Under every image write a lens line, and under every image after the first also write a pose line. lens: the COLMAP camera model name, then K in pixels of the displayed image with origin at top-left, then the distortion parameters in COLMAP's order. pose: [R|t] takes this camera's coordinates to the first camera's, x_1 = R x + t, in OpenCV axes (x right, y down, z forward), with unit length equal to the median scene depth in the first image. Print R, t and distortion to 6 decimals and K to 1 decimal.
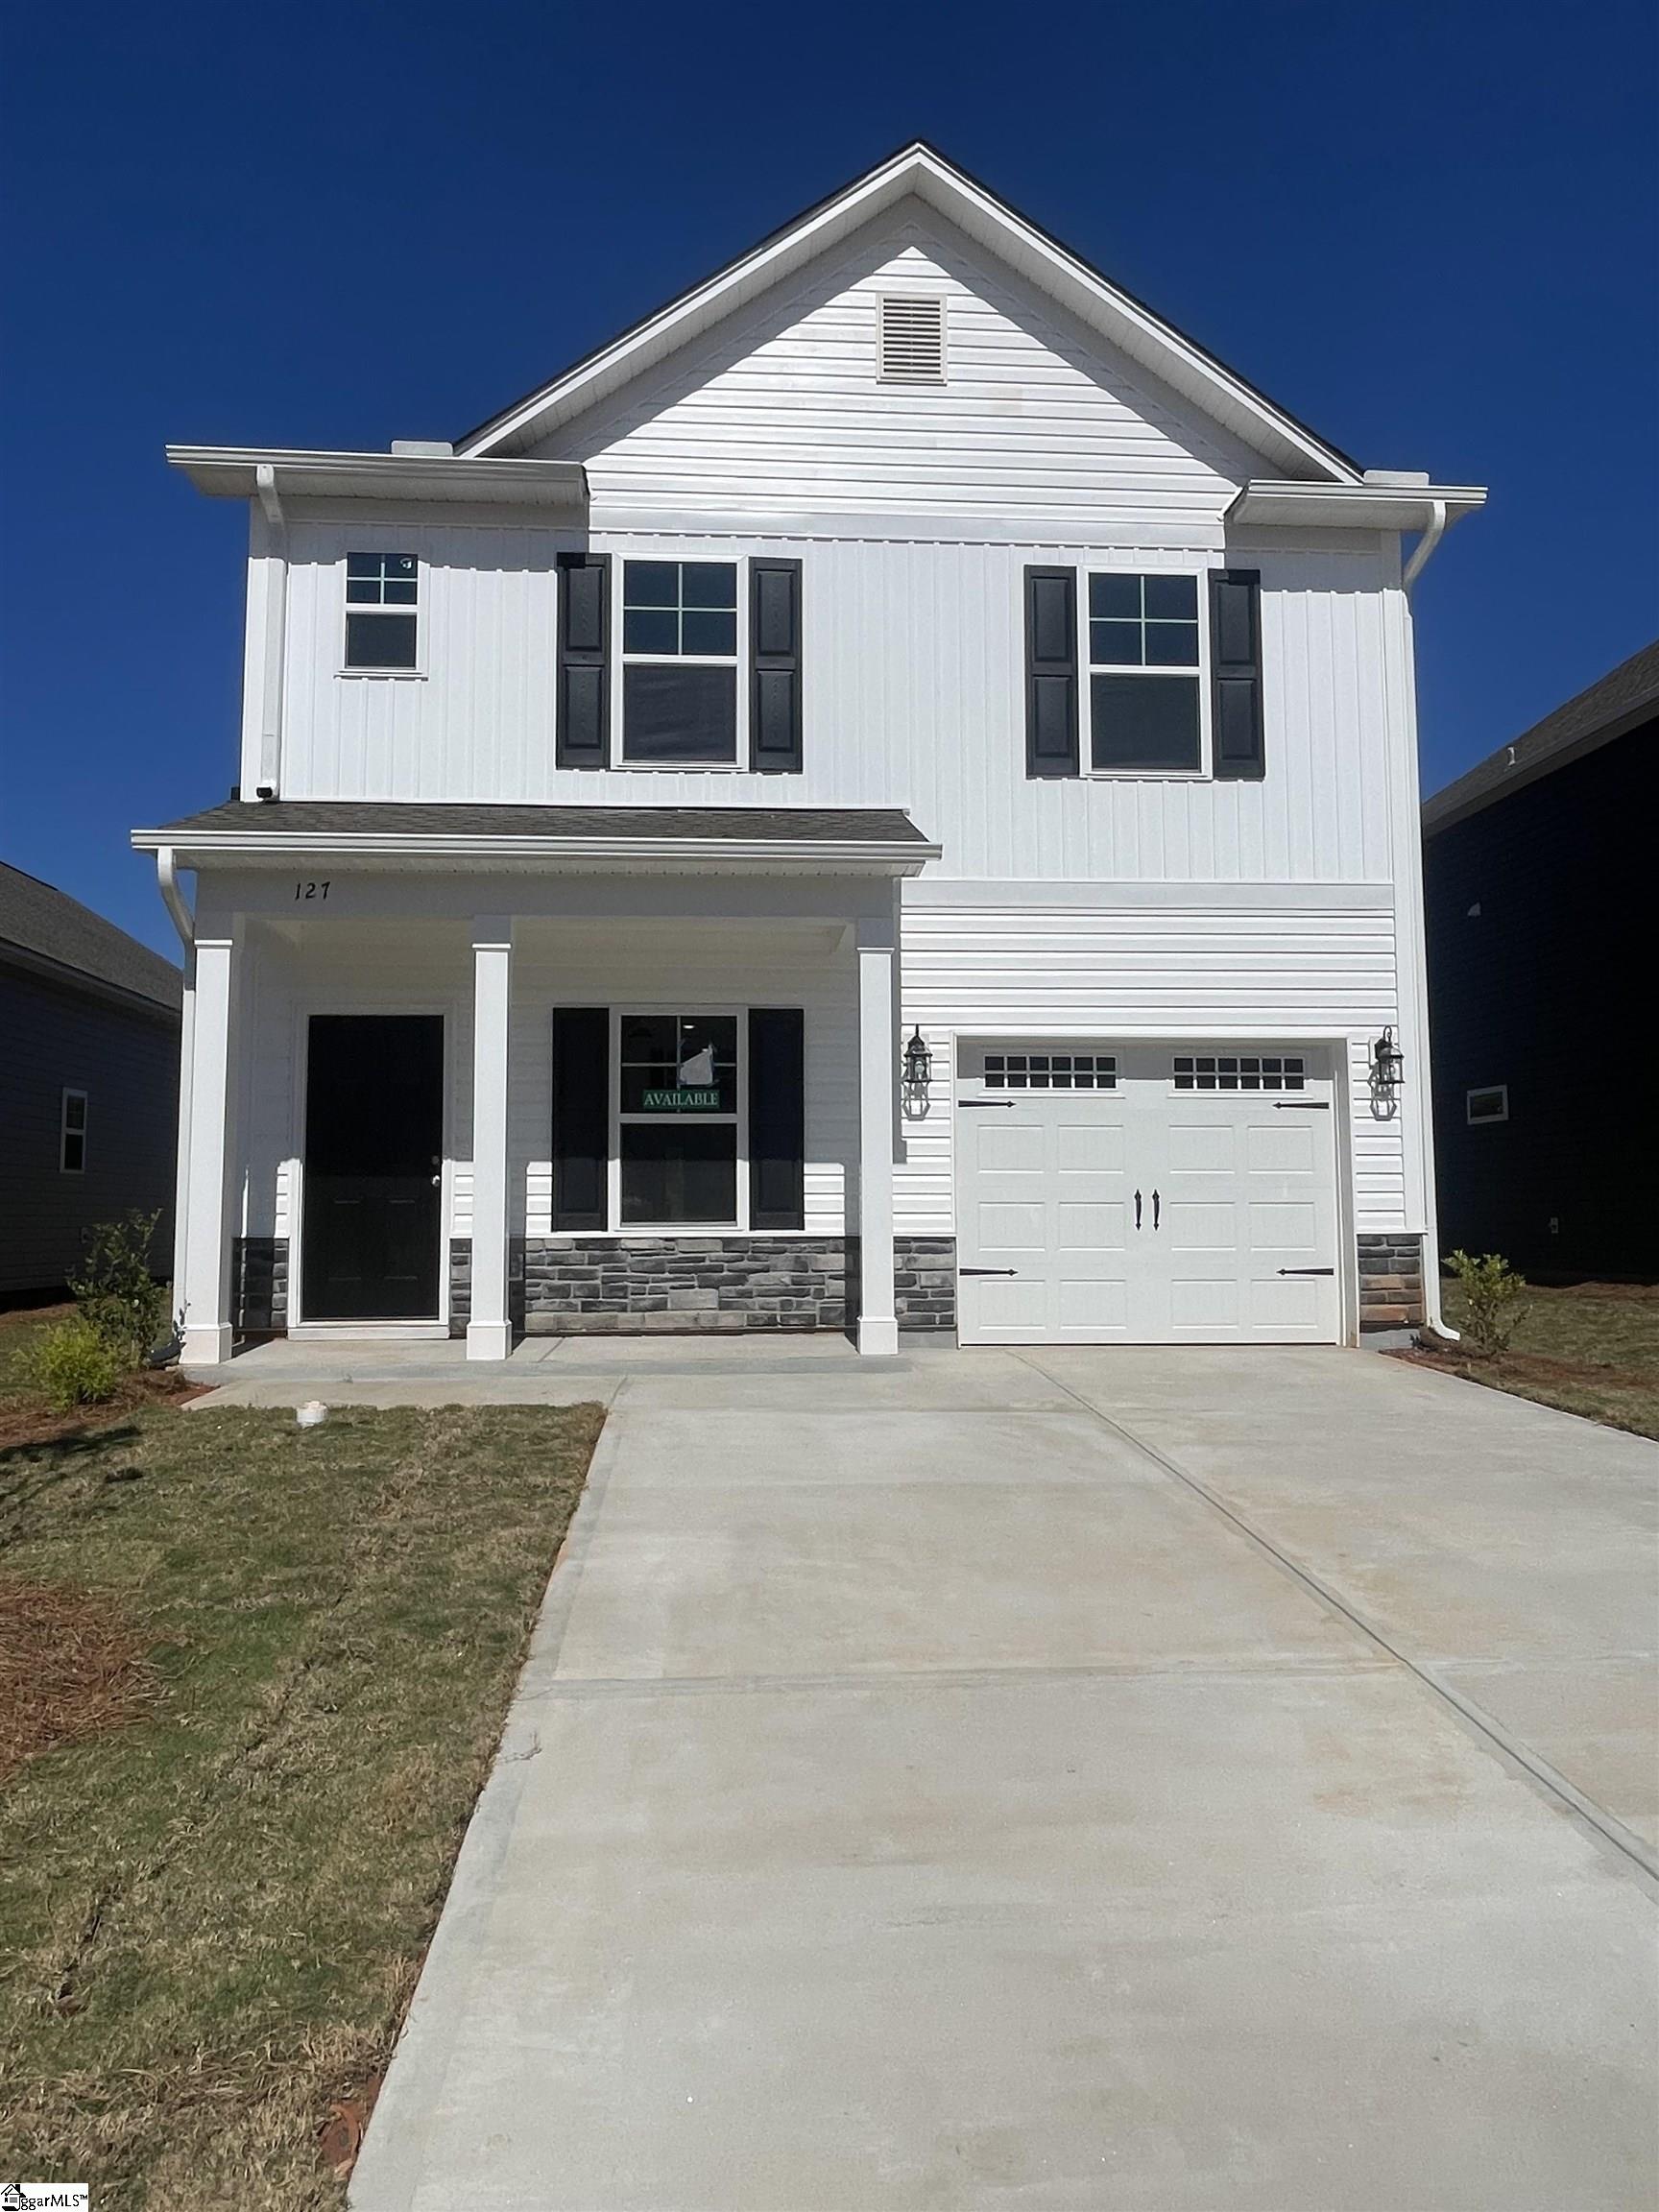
lens RADIAL K [[1433.5, 0, 840.3], [0, 1433.5, 1107.5], [0, 0, 1]] dist [0.001541, -0.007958]
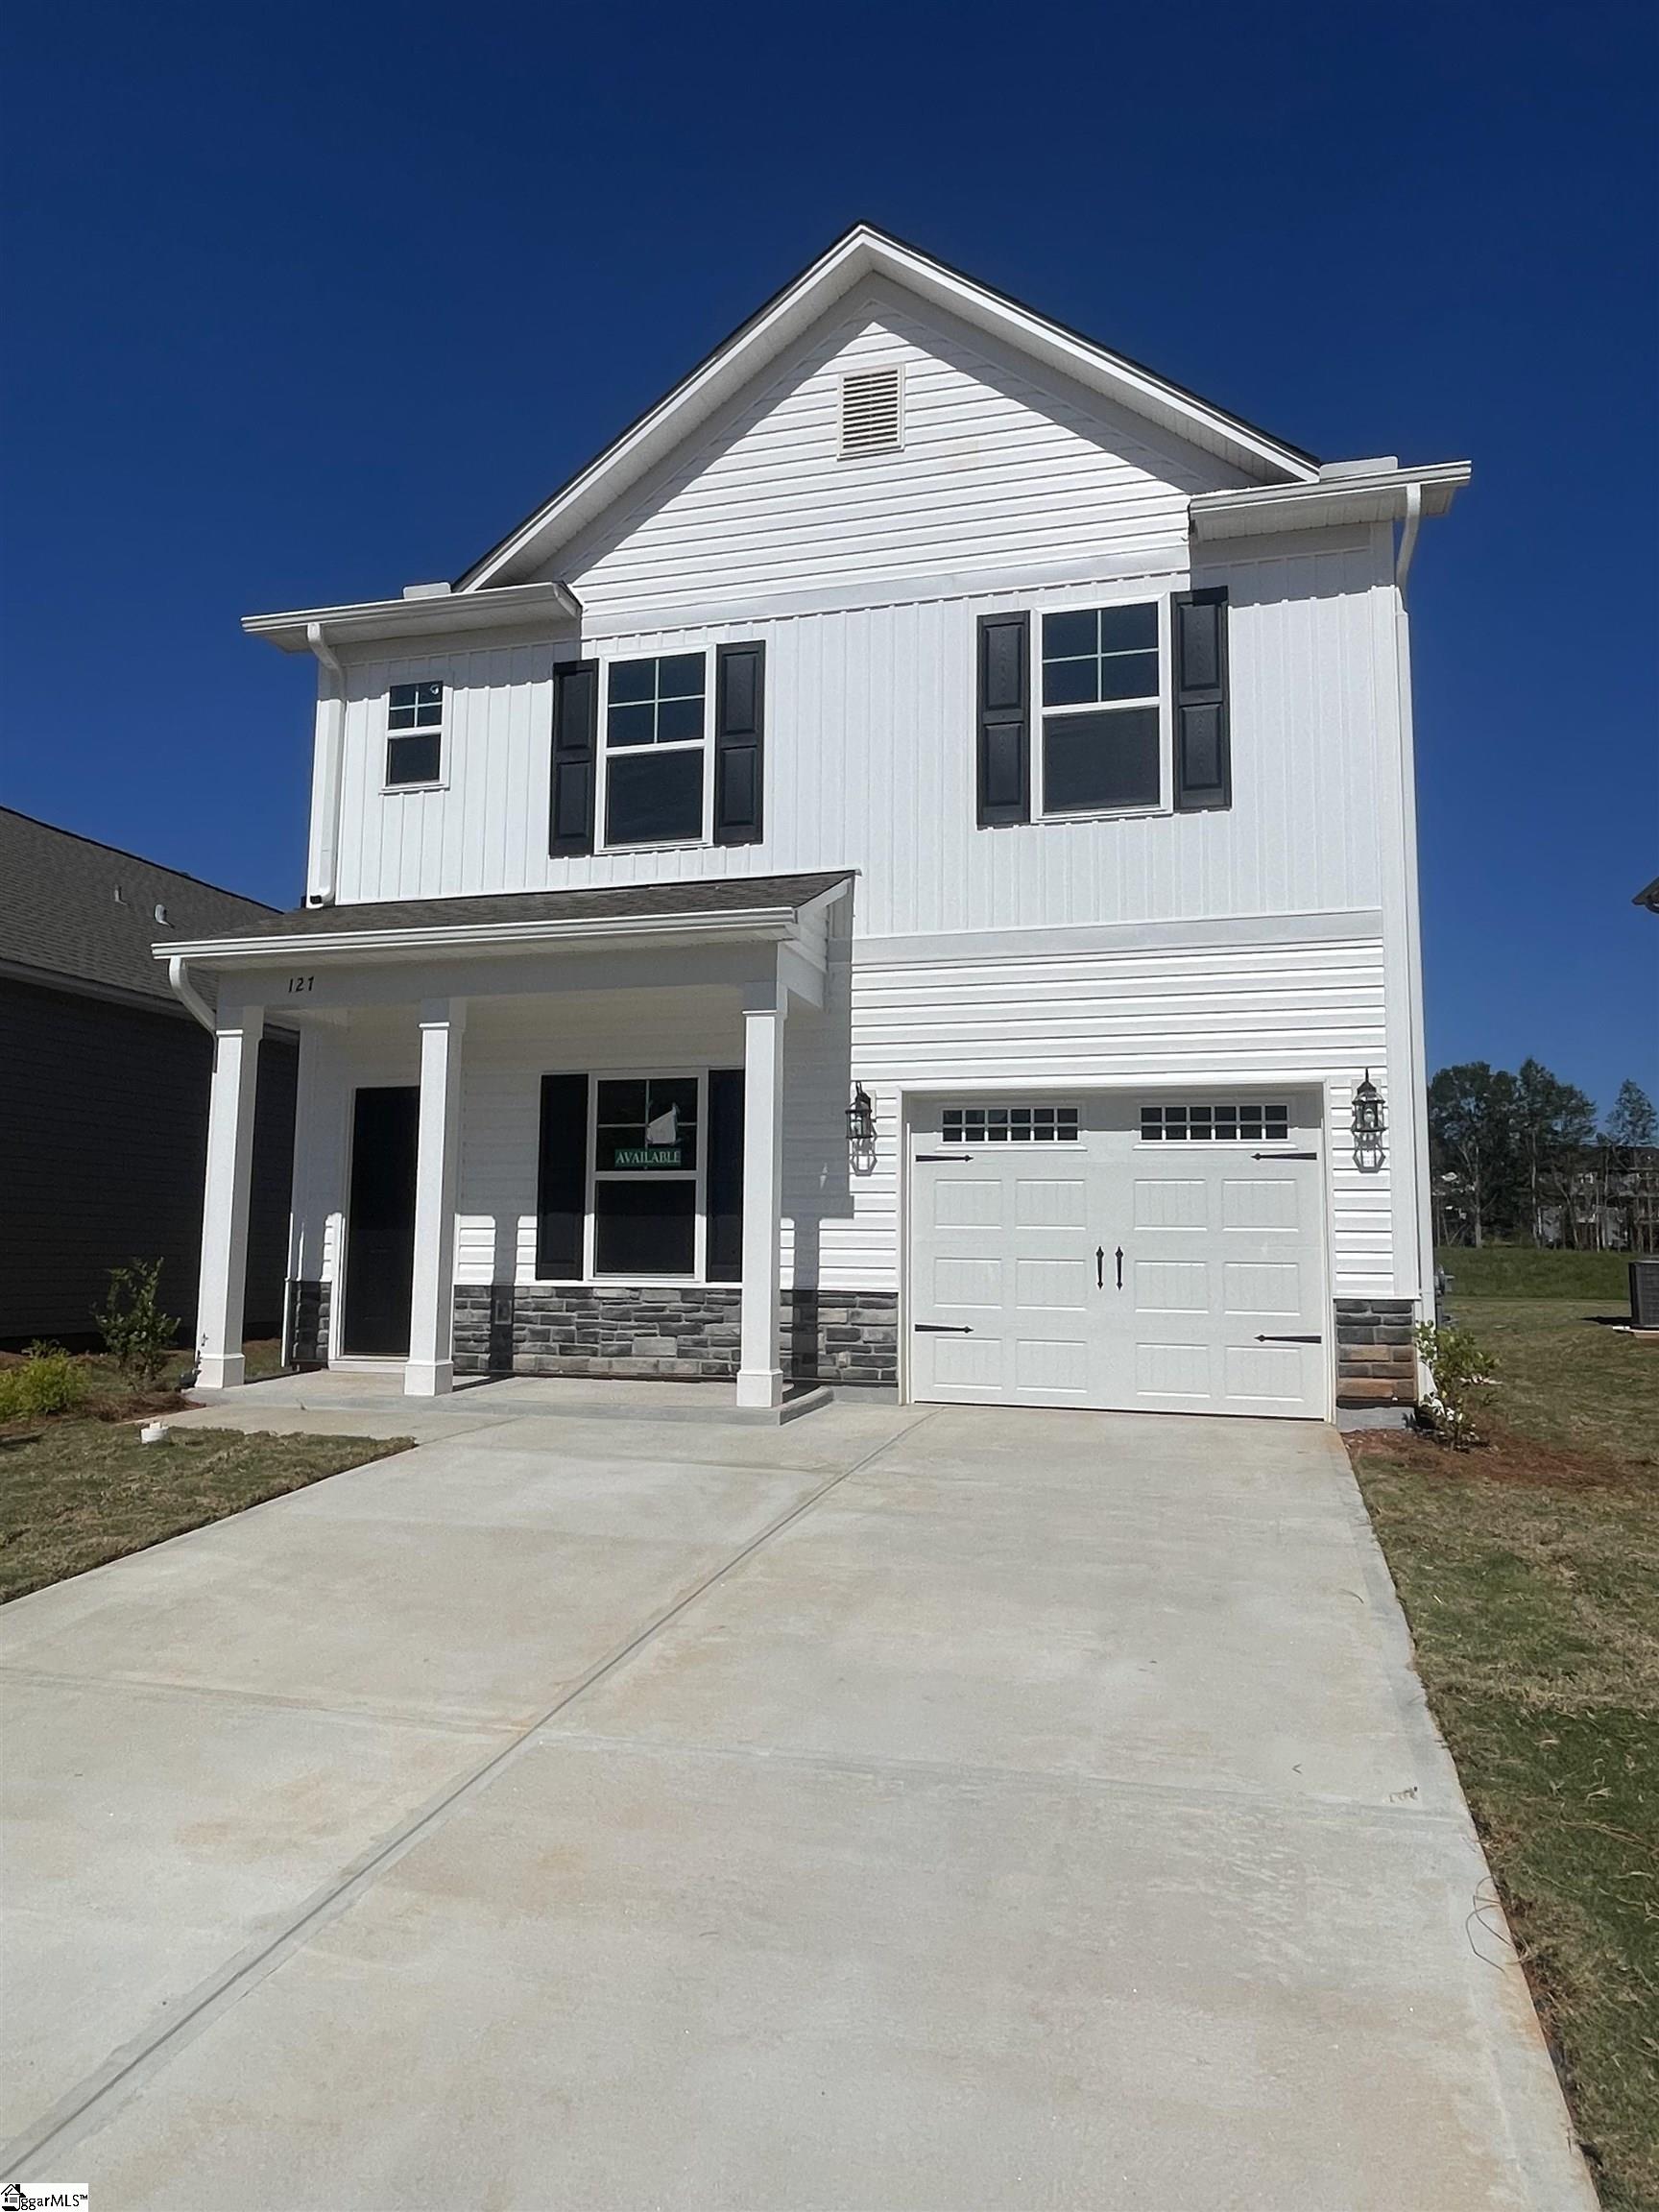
lens RADIAL K [[1433.5, 0, 846.6], [0, 1433.5, 1109.9], [0, 0, 1]] dist [0.001541, -0.007958]
pose [[0.943084, -0.021933, -0.331831, 0.377880], [0.012163, 0.999430, -0.031492, -0.005894], [0.332333, 0.025664, 0.942813, 0.042912]]
